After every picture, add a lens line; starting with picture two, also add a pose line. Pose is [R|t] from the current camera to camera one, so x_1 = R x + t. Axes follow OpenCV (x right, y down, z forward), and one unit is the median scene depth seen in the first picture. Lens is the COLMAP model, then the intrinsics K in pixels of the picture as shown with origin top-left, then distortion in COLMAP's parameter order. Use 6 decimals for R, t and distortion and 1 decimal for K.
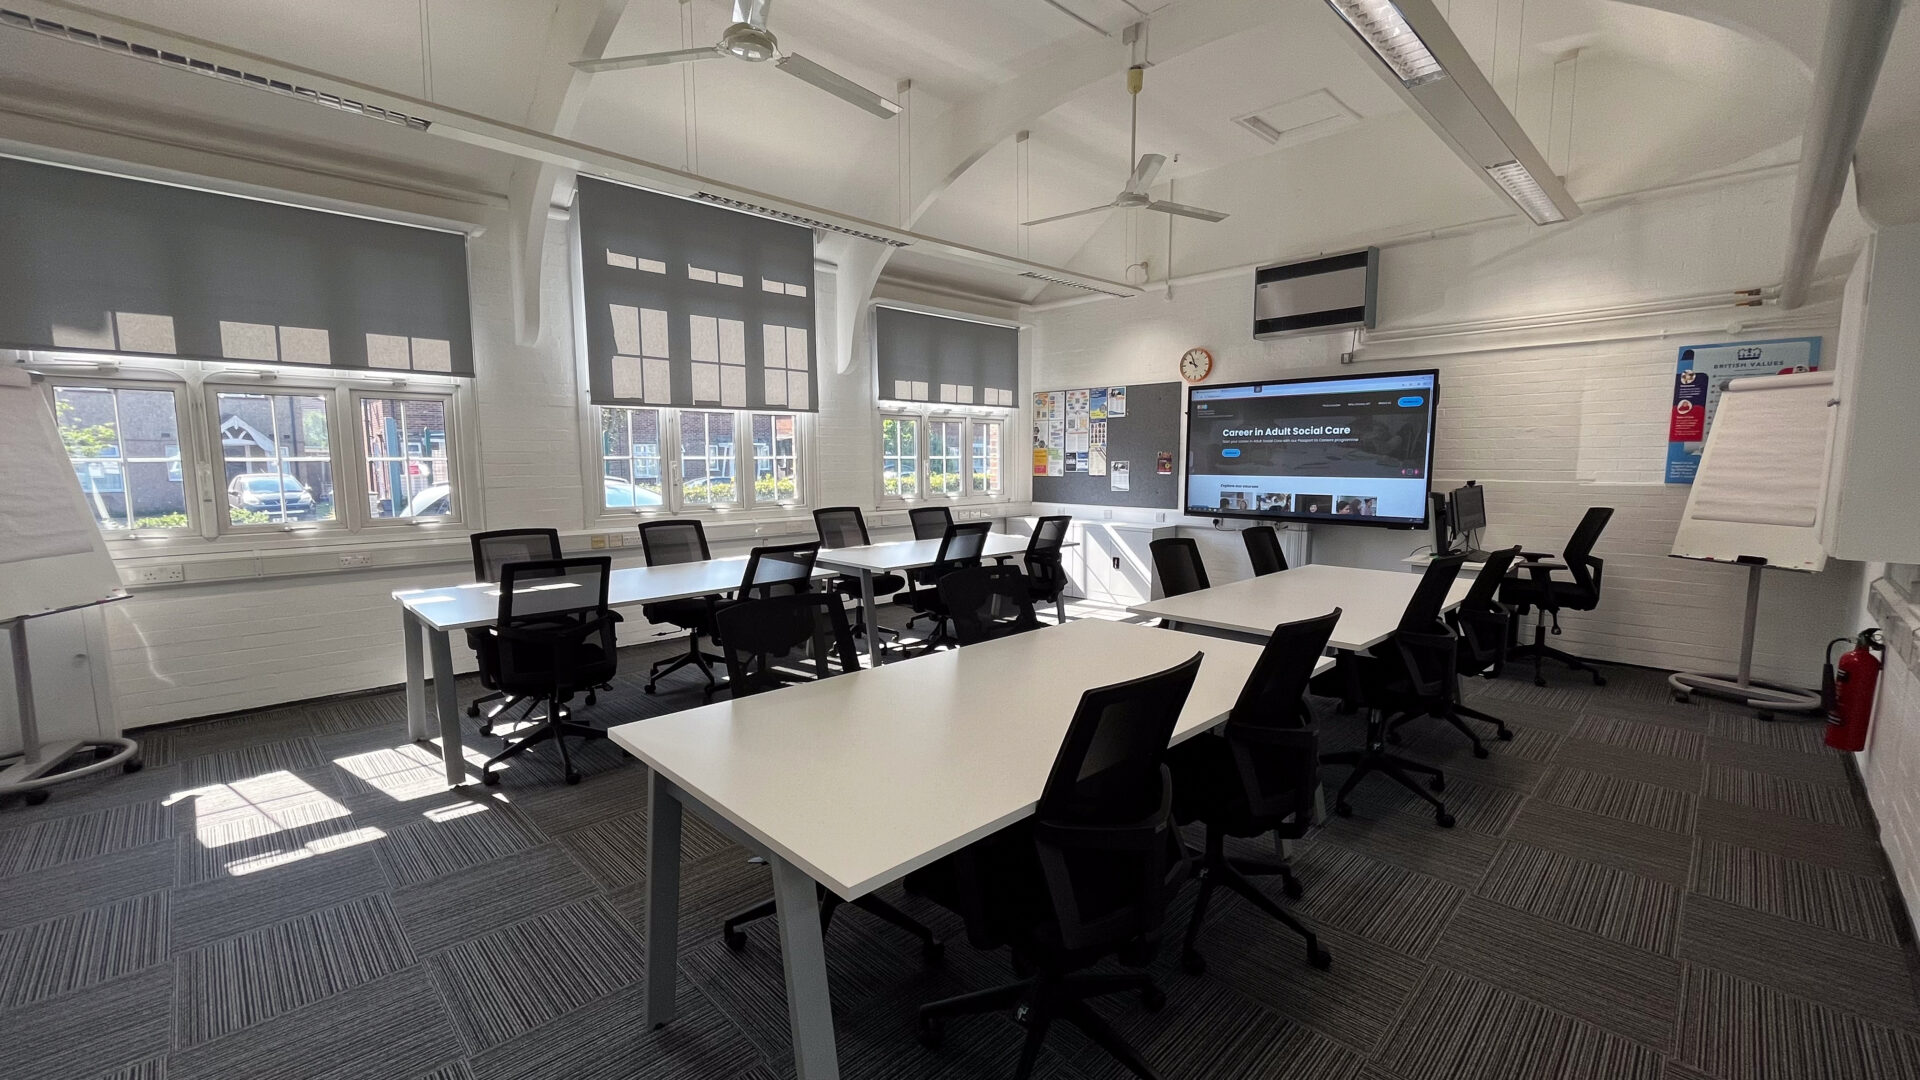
lens RADIAL K [[774.6, 0, 958.4], [0, 774.6, 544.7], [0, 0, 1]] dist [-0.001896, 0.000043]
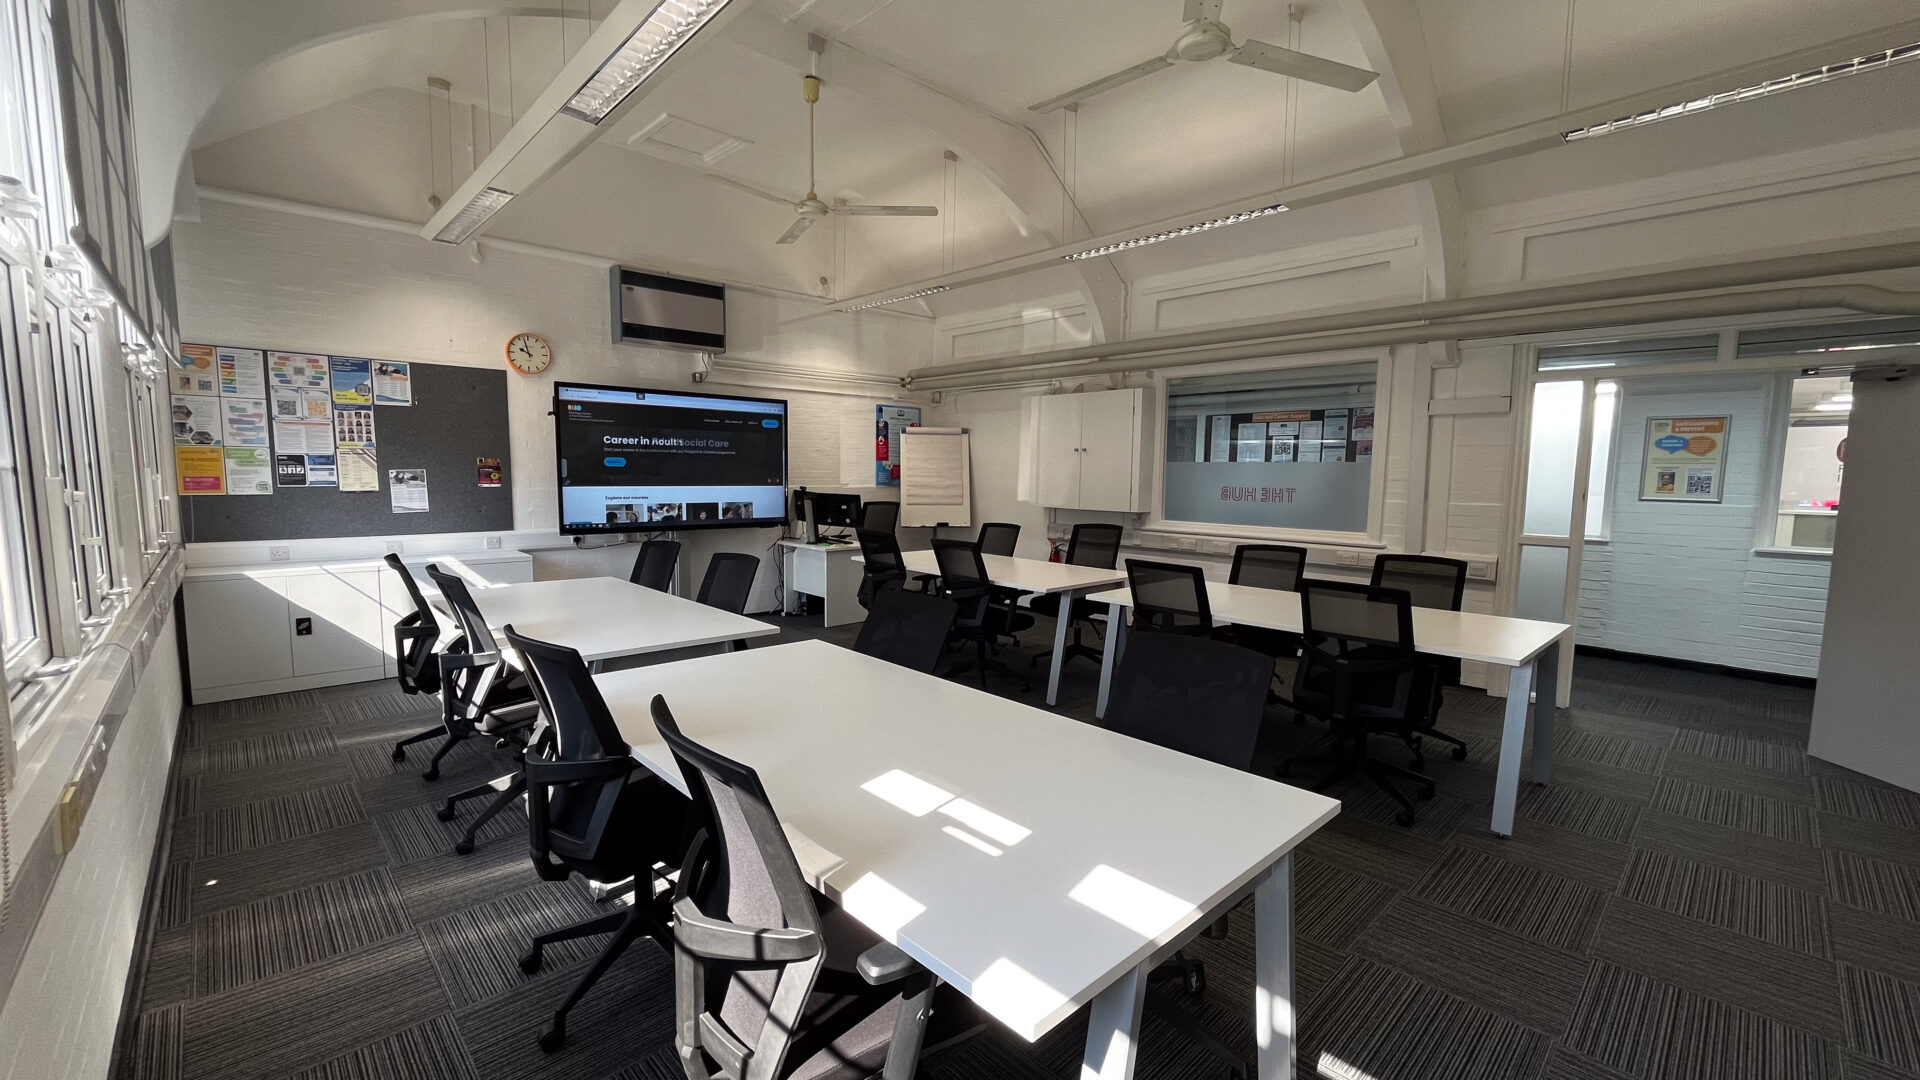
lens RADIAL K [[774.6, 0, 958.4], [0, 774.6, 544.7], [0, 0, 1]] dist [-0.001896, 0.000043]
pose [[0.020554, -0.095104, 0.995255, -0.566067], [0.099408, 0.990727, 0.092618, -0.067056], [-0.994834, 0.097032, 0.029818, 0.587220]]
